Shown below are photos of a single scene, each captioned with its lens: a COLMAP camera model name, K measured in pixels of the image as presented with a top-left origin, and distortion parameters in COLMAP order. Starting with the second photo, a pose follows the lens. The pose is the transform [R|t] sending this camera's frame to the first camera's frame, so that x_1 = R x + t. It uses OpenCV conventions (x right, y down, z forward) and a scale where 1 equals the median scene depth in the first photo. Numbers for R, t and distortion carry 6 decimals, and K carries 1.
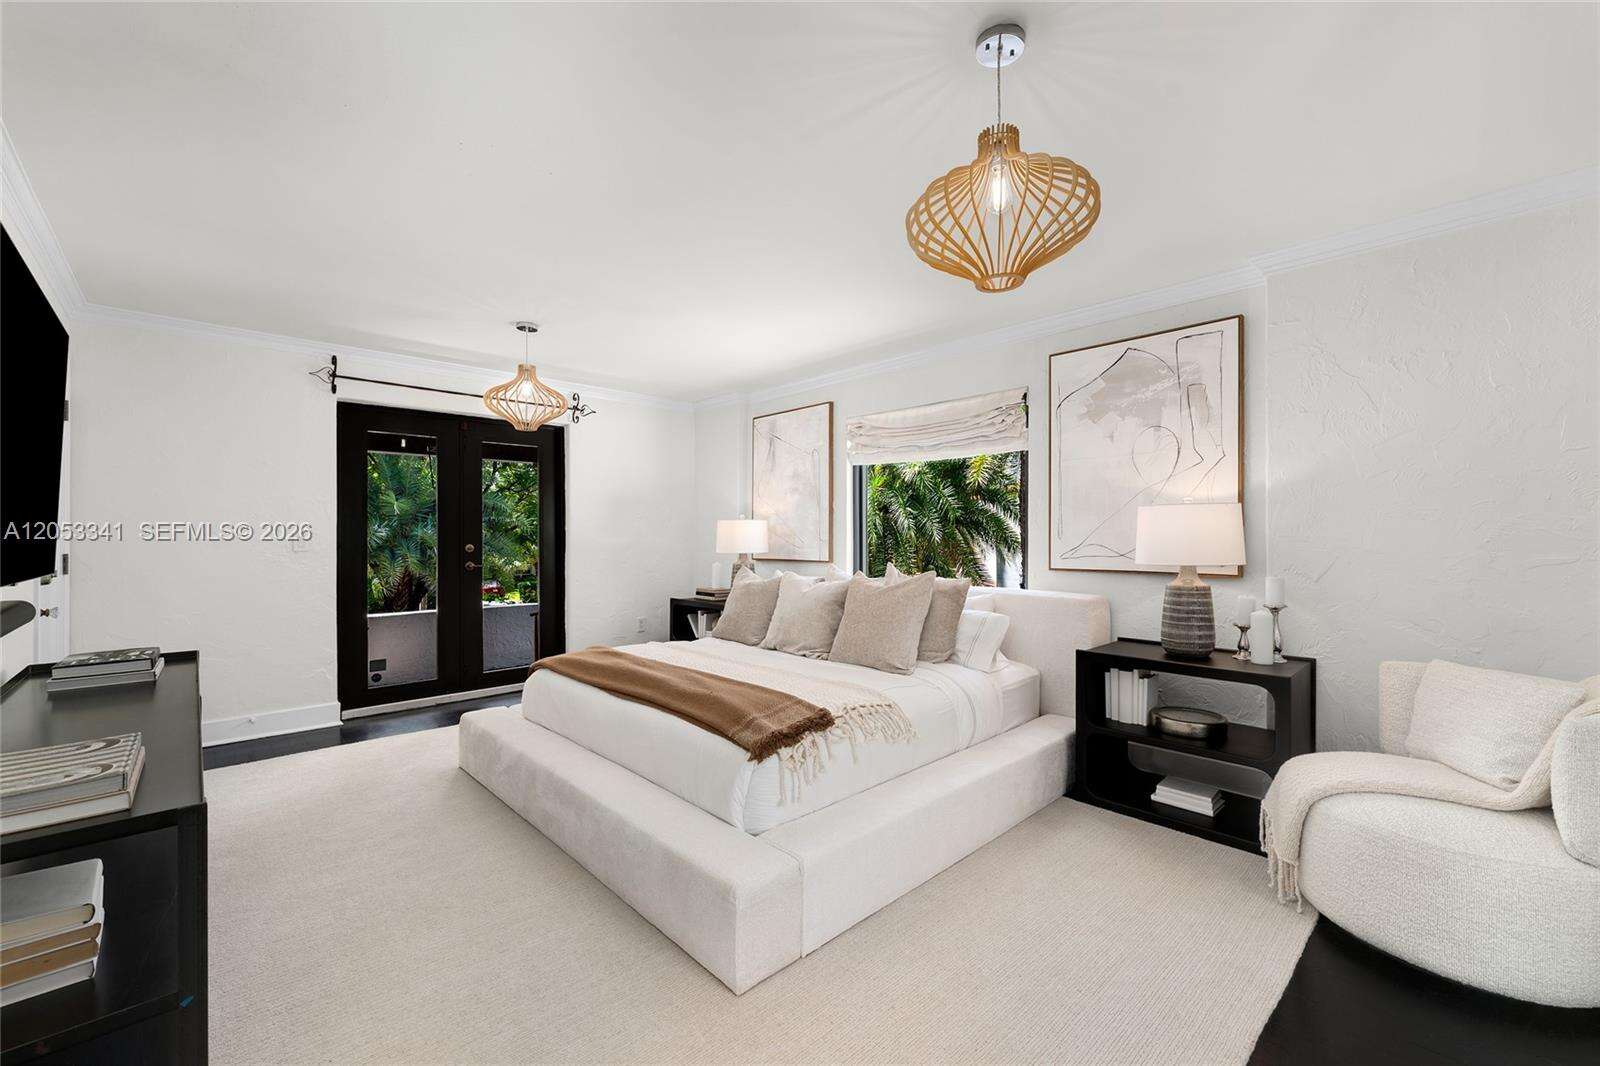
lens RADIAL K [[645.7, 0, 795.8], [0, 645.7, 541.2], [0, 0, 1]] dist [0.002478, 0.000146]
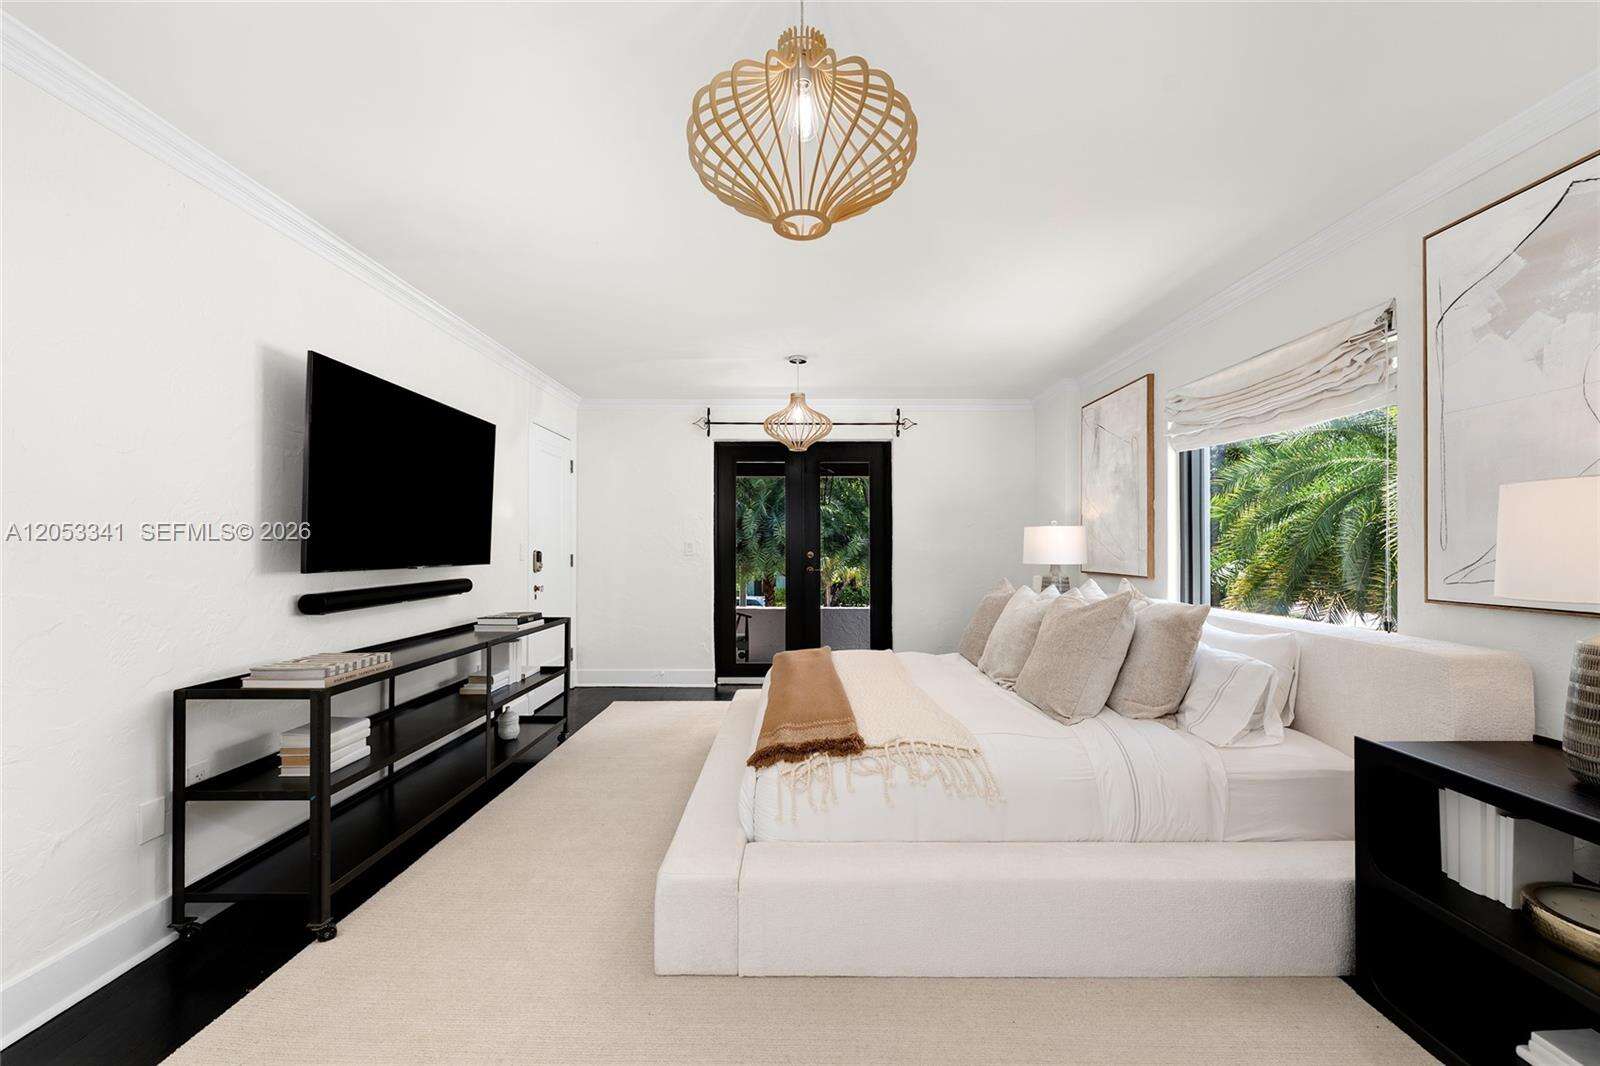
lens RADIAL K [[651.2, 0, 794.5], [0, 651.2, 543.5], [0, 0, 1]] dist [-0.000056, -0.000399]
pose [[0.725041, 0.000488, -0.688705, 0.341159], [-0.008458, 0.999931, -0.008196, 0.000852], [0.688654, 0.011767, 0.724995, 0.155644]]
